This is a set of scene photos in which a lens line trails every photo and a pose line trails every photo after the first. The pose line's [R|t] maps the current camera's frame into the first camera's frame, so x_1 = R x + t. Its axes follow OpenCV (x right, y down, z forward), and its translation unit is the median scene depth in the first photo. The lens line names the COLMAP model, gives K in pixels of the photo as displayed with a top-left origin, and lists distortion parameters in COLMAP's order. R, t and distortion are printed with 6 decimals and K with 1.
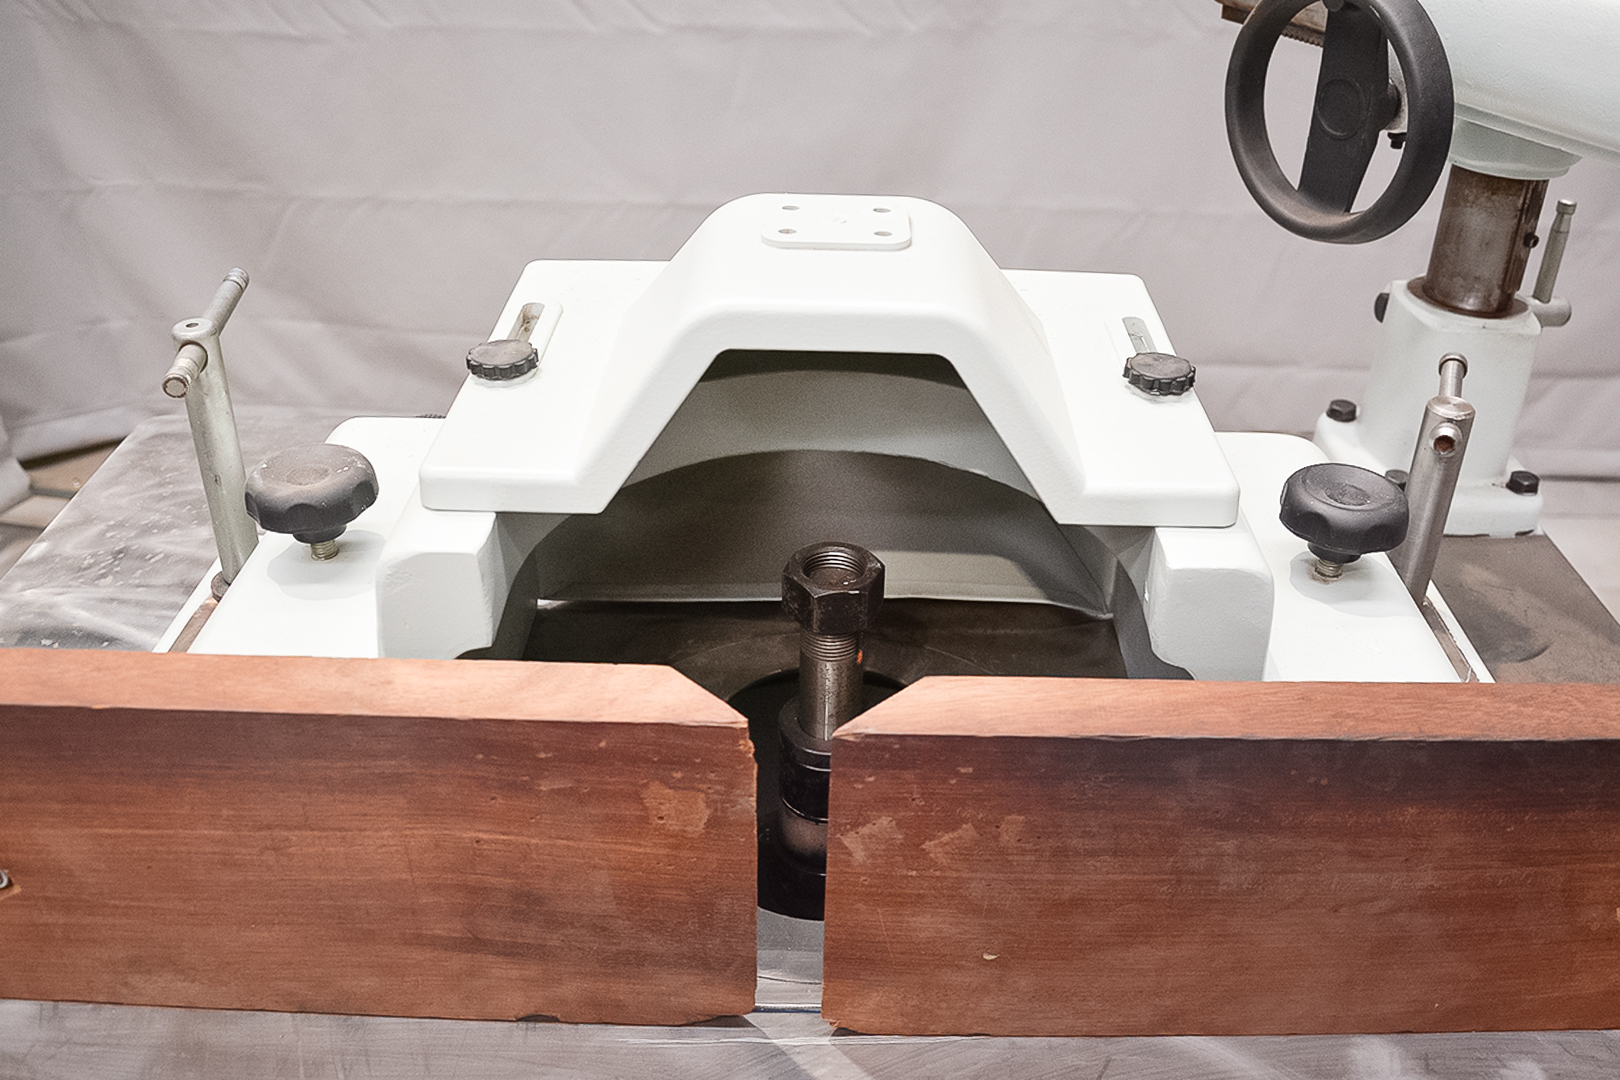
lens RADIAL K [[1434.6, 0, 844.3], [0, 1434.6, 548.9], [0, 0, 1]] dist [-0.195026, 0.166335]
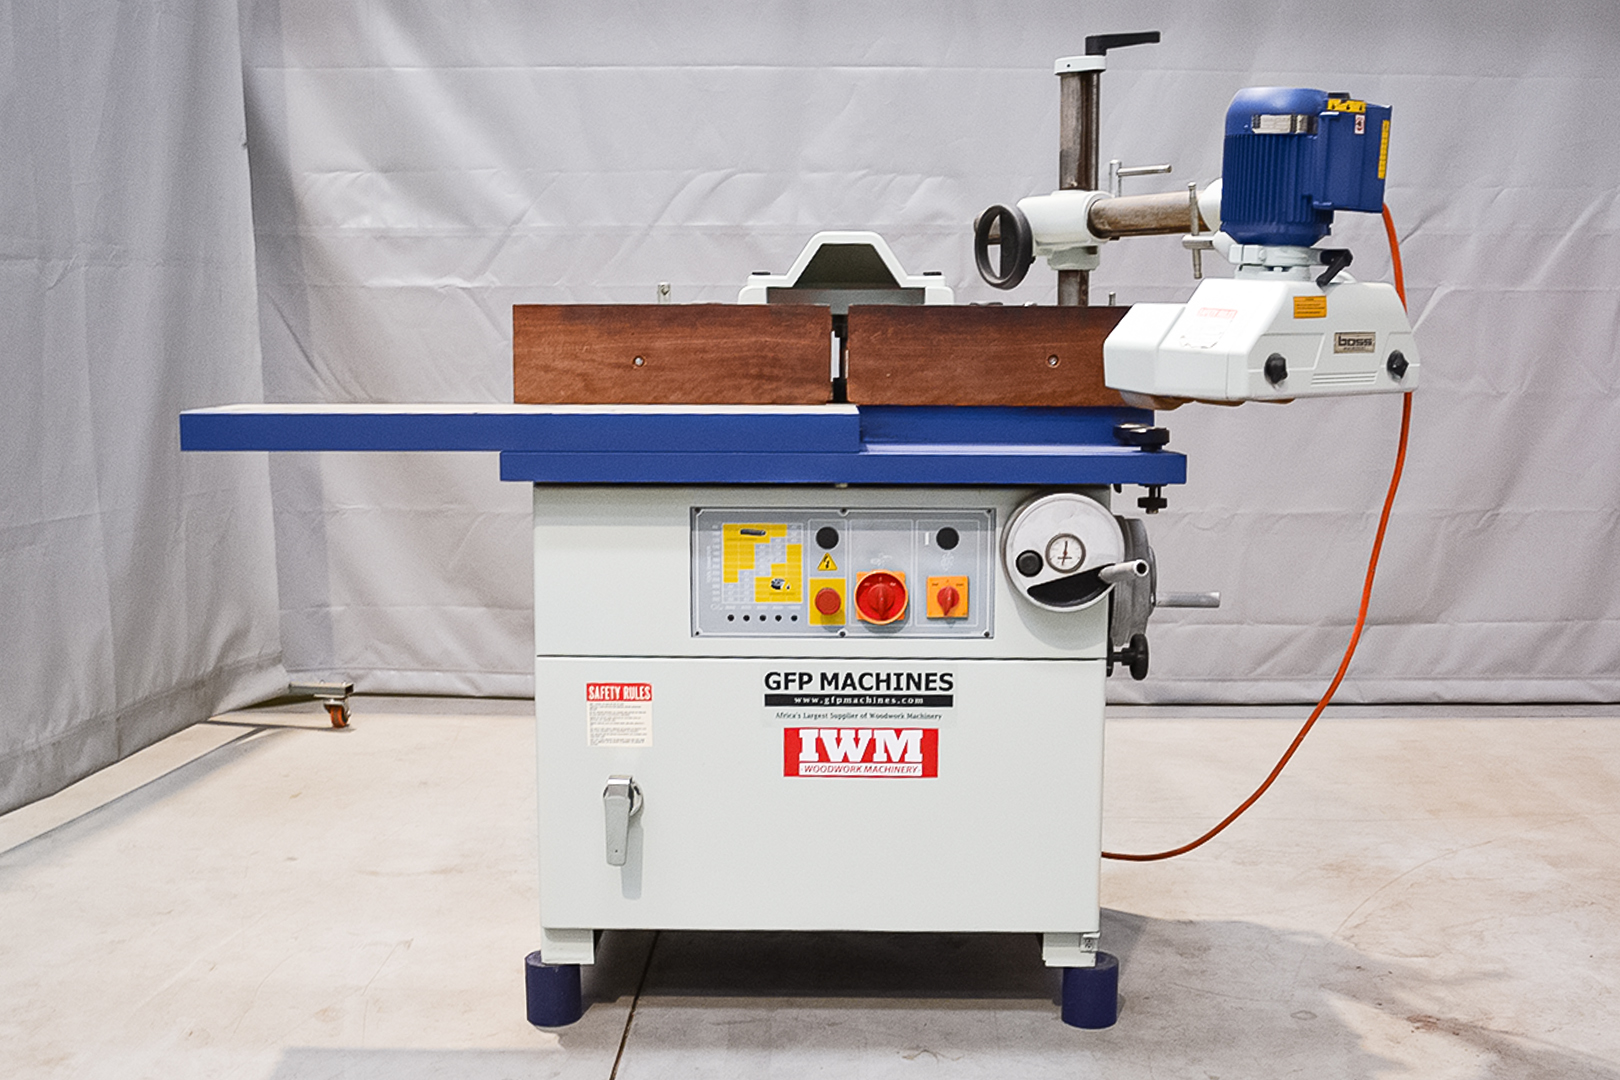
lens RADIAL K [[1746.7, 0, 810.0], [0, 1746.7, 540.0], [0, 0, 1]] dist [-0.103589, 0.042916]
pose [[0.999554, -0.021603, -0.020595, -0.030103], [0.010812, 0.905235, -0.424775, 2.908234], [0.027820, 0.424363, 0.905065, -3.420229]]
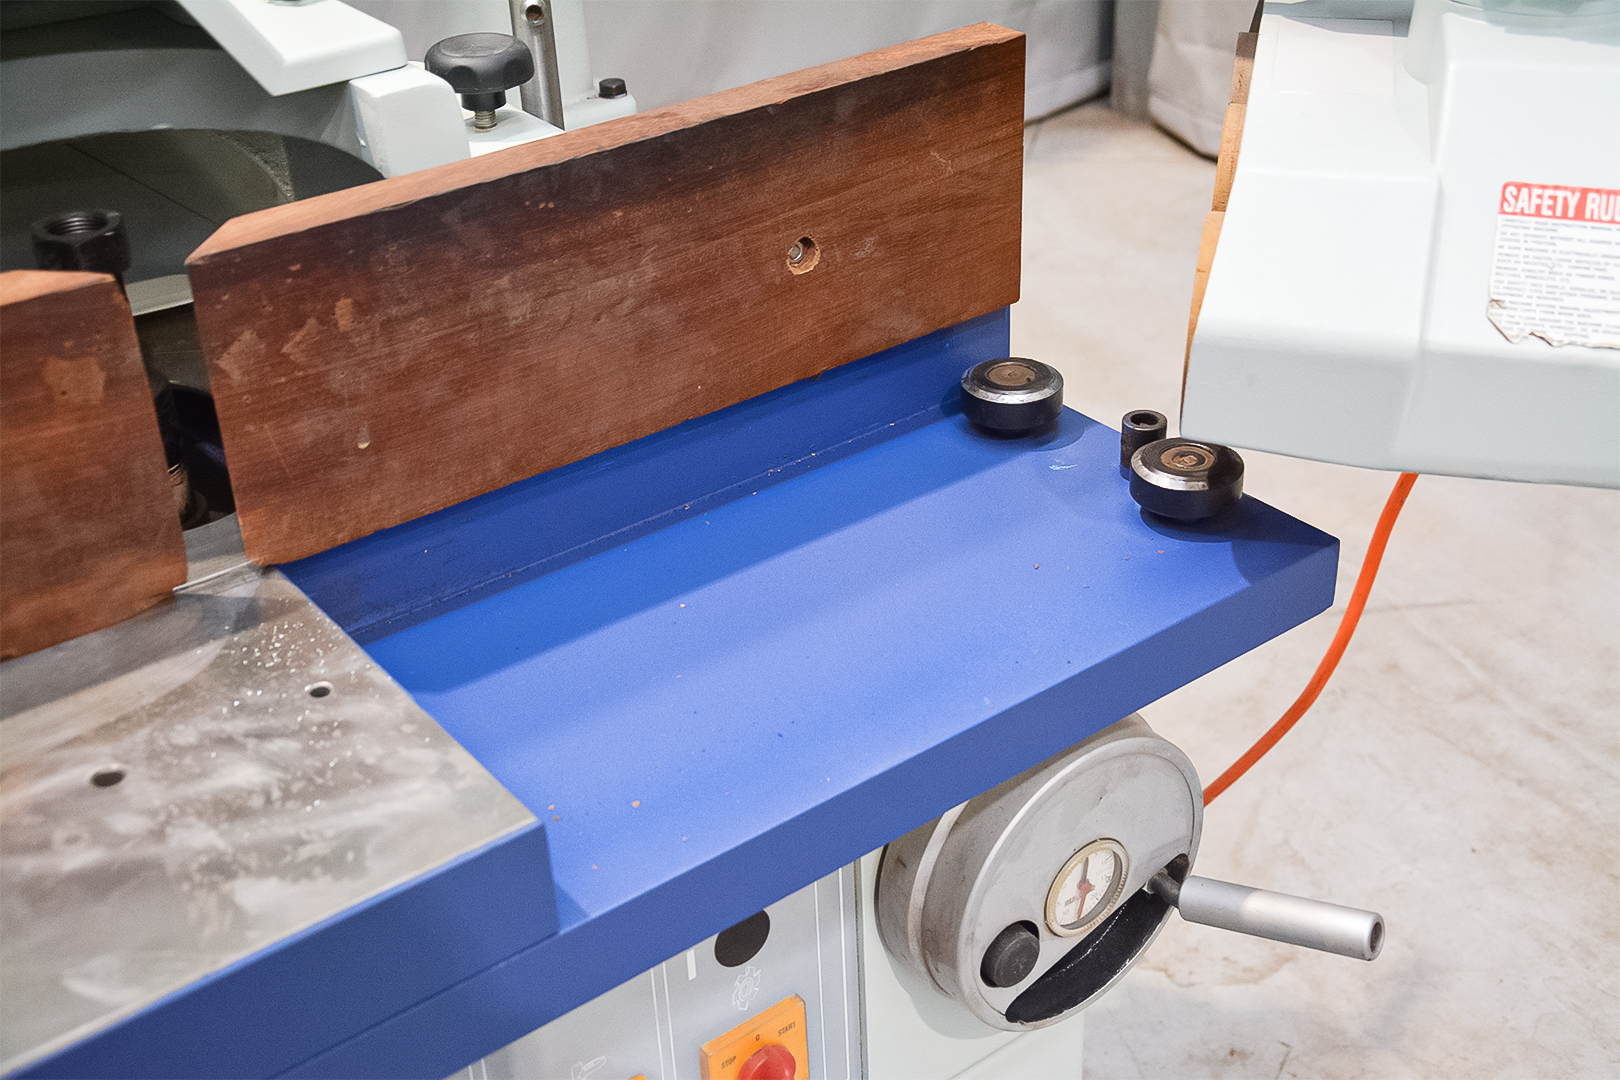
lens RADIAL K [[1970.7, 0, 812.1], [0, 1970.7, 547.2], [0, 0, 1]] dist [0.066928, 0.022404]
pose [[0.801811, -0.355220, 0.480540, -0.448182], [0.363631, 0.928157, 0.079362, 0.383844], [-0.474207, 0.111106, 0.873374, -0.682113]]
